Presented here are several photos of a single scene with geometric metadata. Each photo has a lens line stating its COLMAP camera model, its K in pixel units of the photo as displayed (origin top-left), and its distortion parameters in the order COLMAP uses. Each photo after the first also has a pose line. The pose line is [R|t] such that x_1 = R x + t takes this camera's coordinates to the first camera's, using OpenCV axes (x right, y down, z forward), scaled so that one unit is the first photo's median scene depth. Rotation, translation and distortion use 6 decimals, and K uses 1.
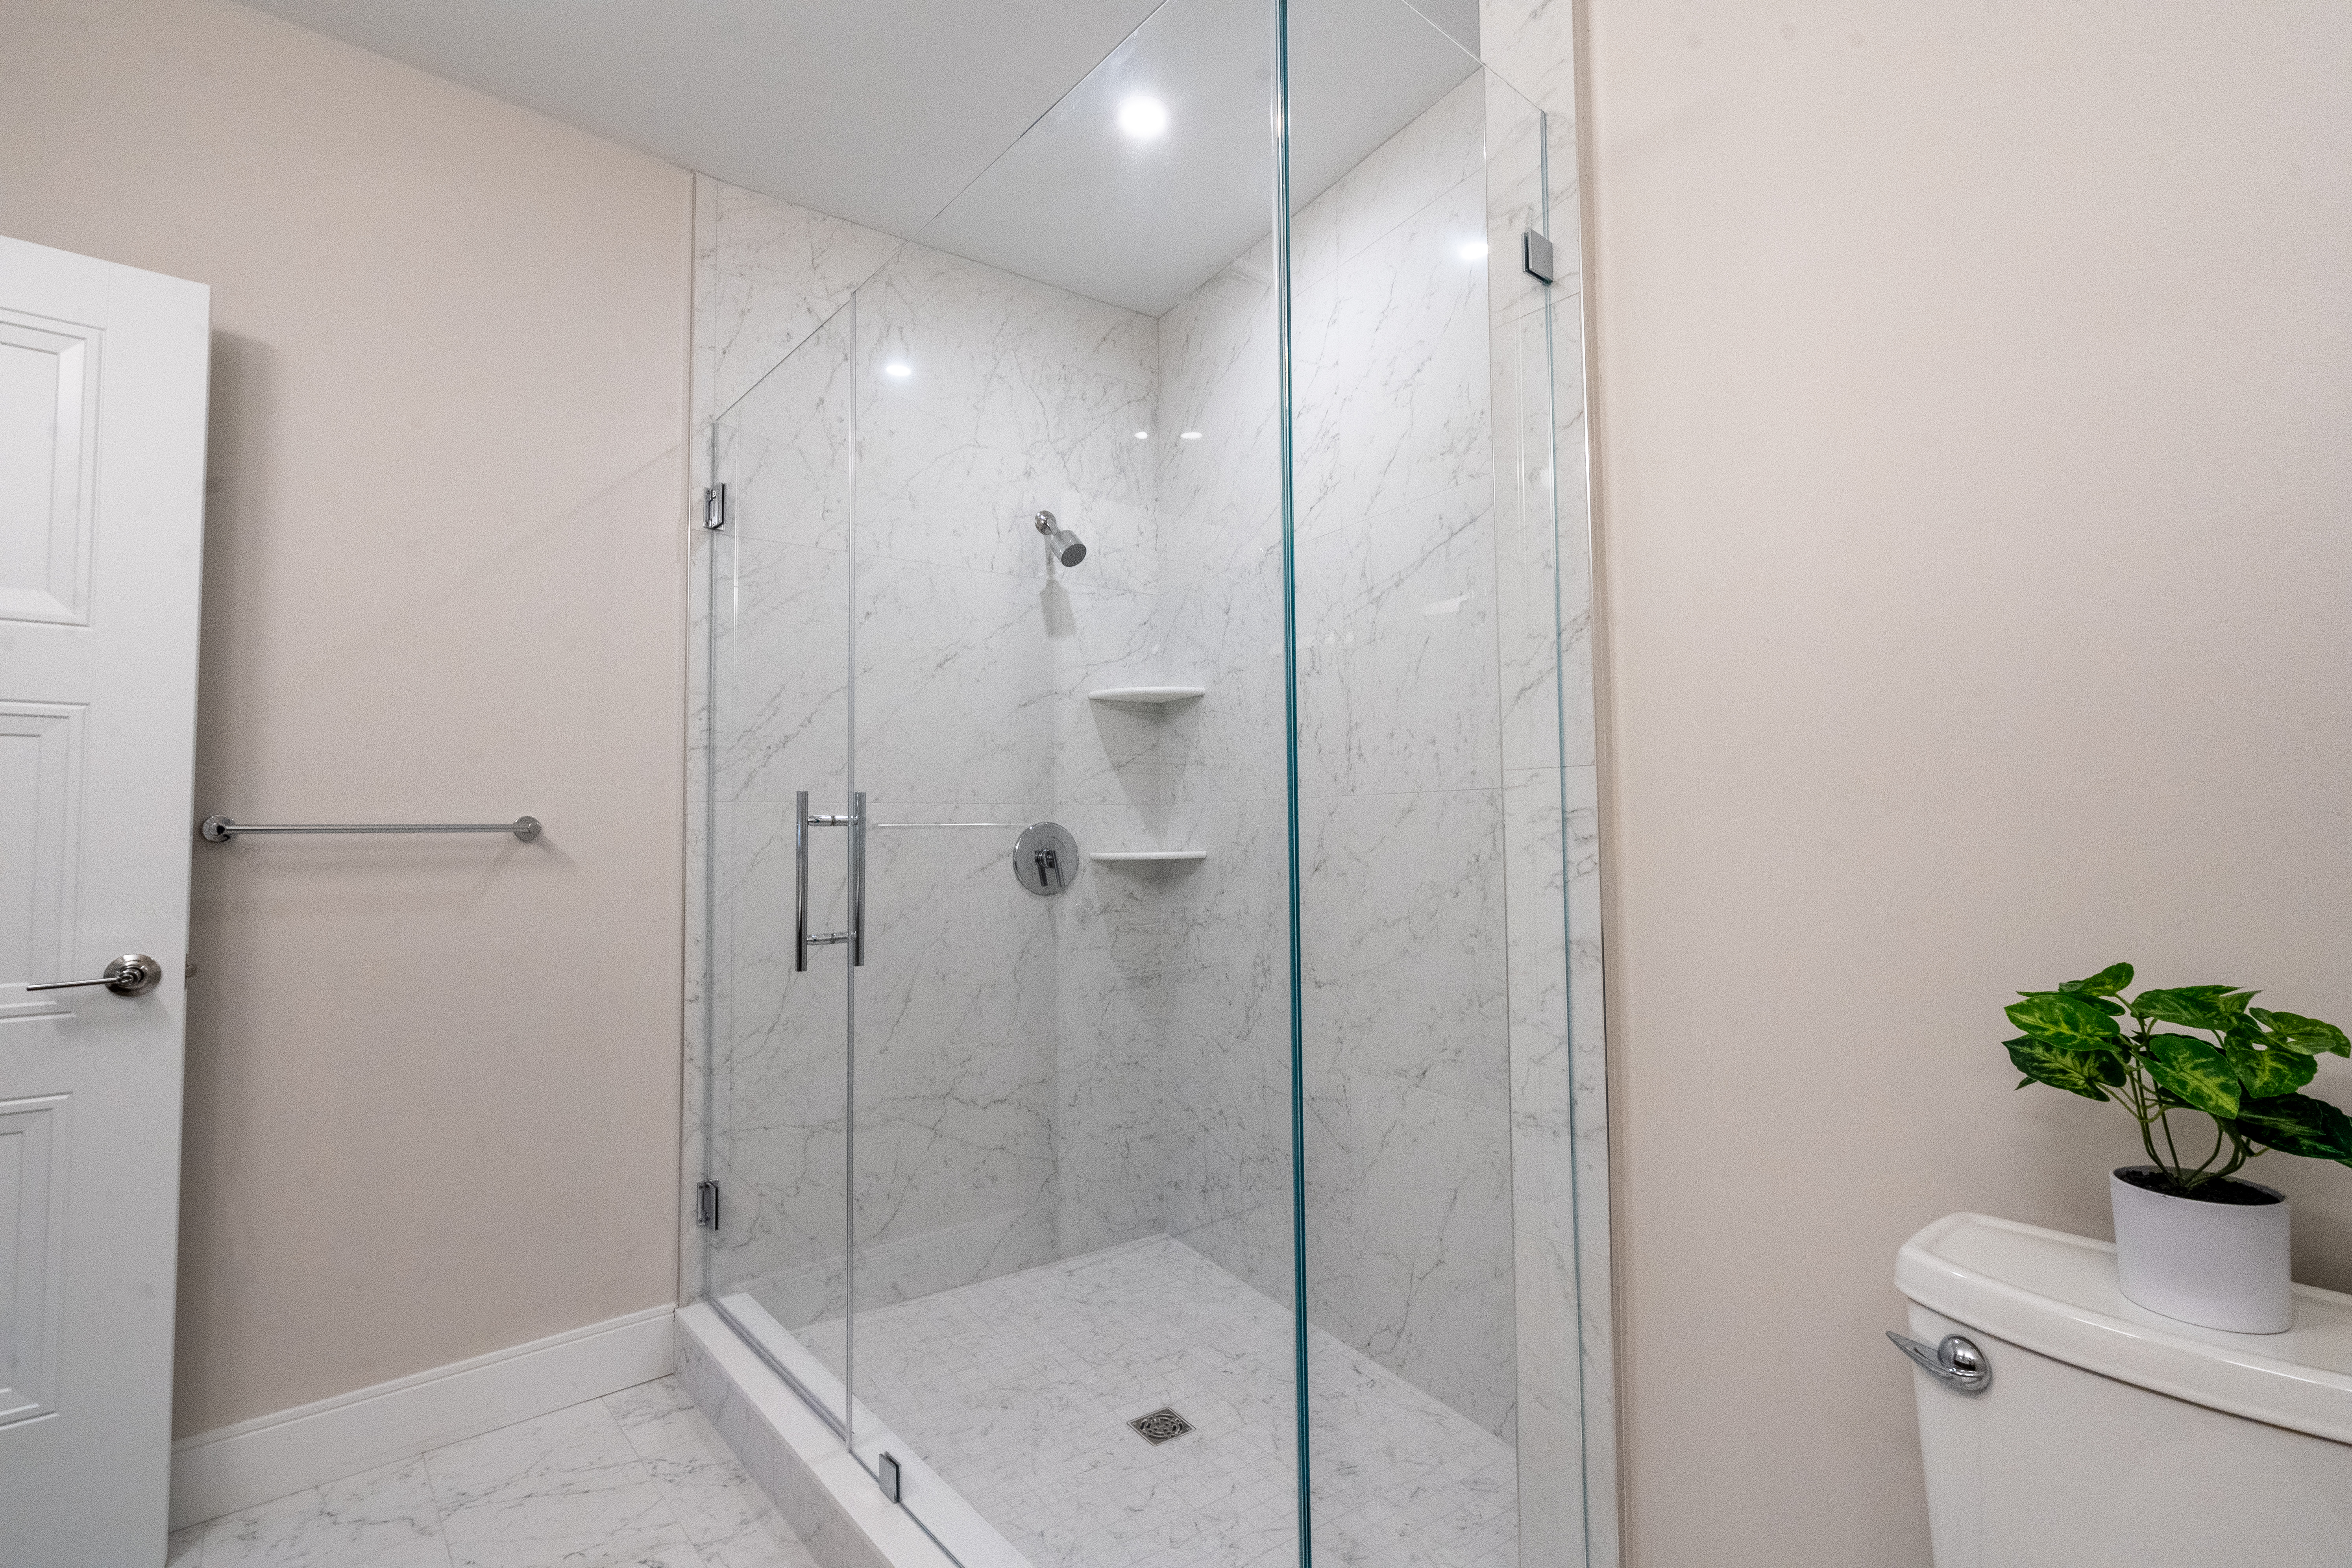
lens RADIAL K [[1071.2, 0, 1173.2], [0, 1071.2, 781.6], [0, 0, 1]] dist [-0.004073, 0.000936]
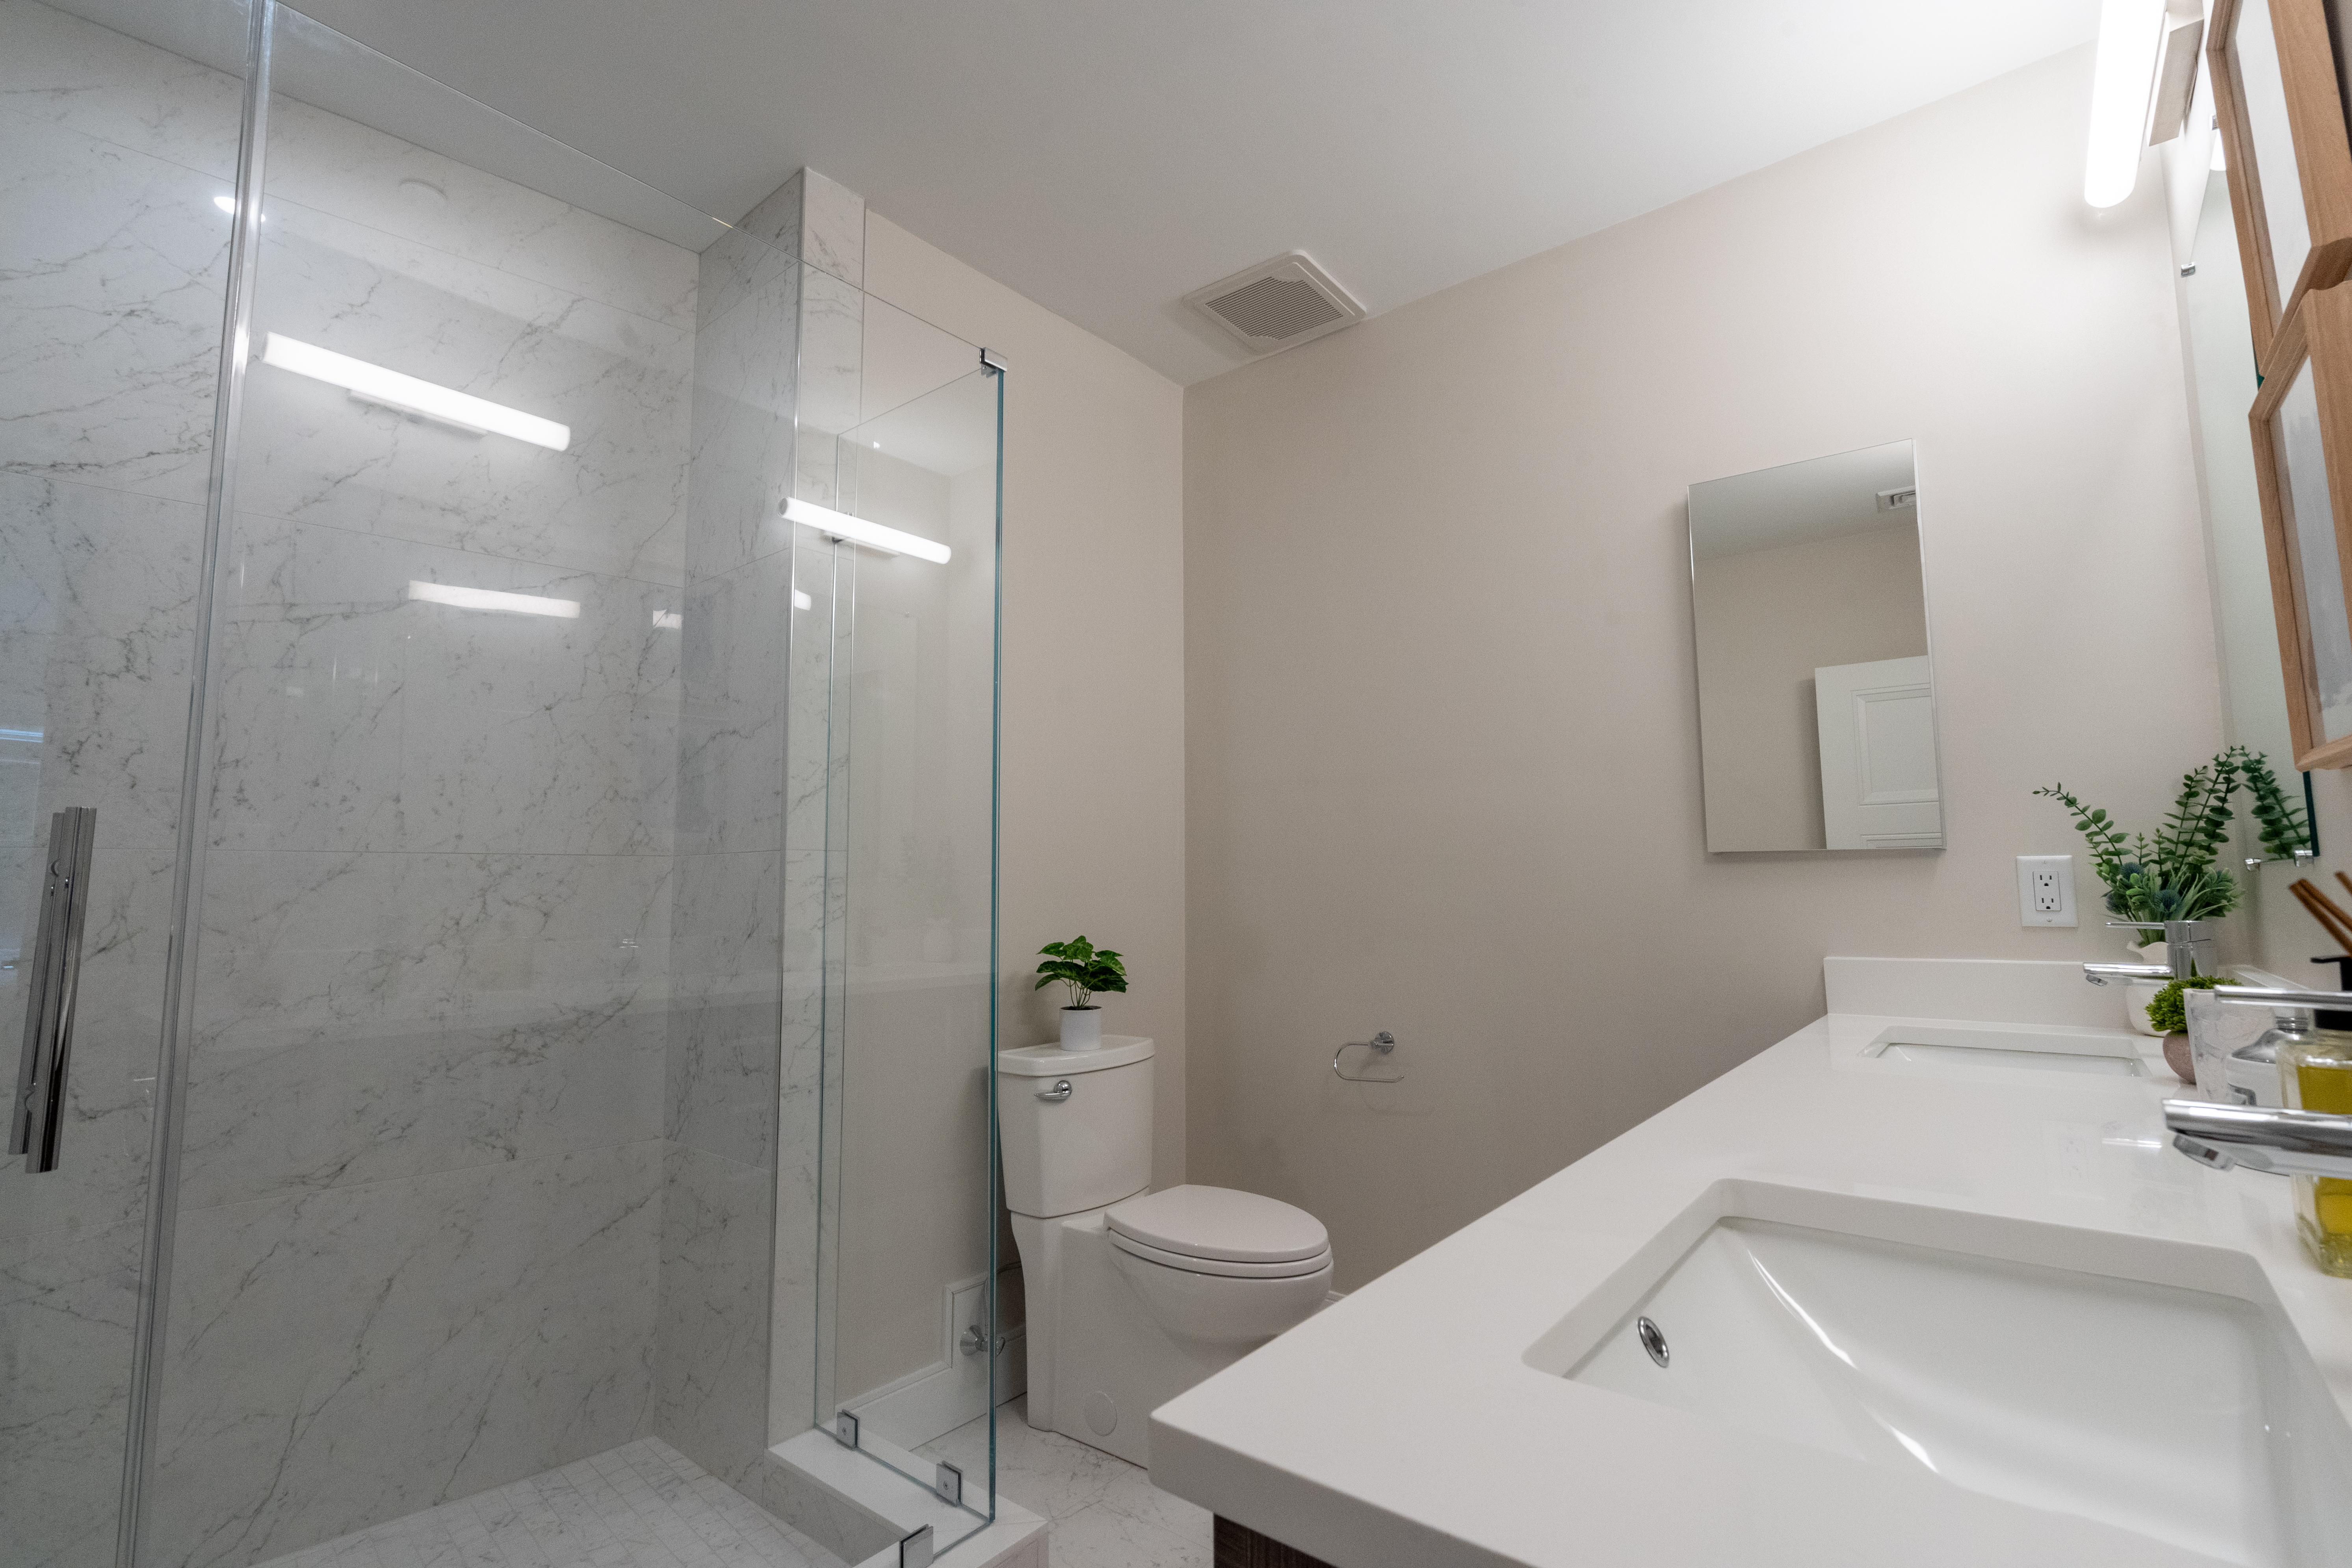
lens RADIAL K [[1066.7, 0, 1173.4], [0, 1066.7, 780.3], [0, 0, 1]] dist [-0.001947, 0.001201]
pose [[-0.185273, 0.109553, 0.976561, -0.817338], [-0.036916, 0.992289, -0.118321, 0.032520], [-0.981993, -0.057972, -0.179800, 0.511851]]
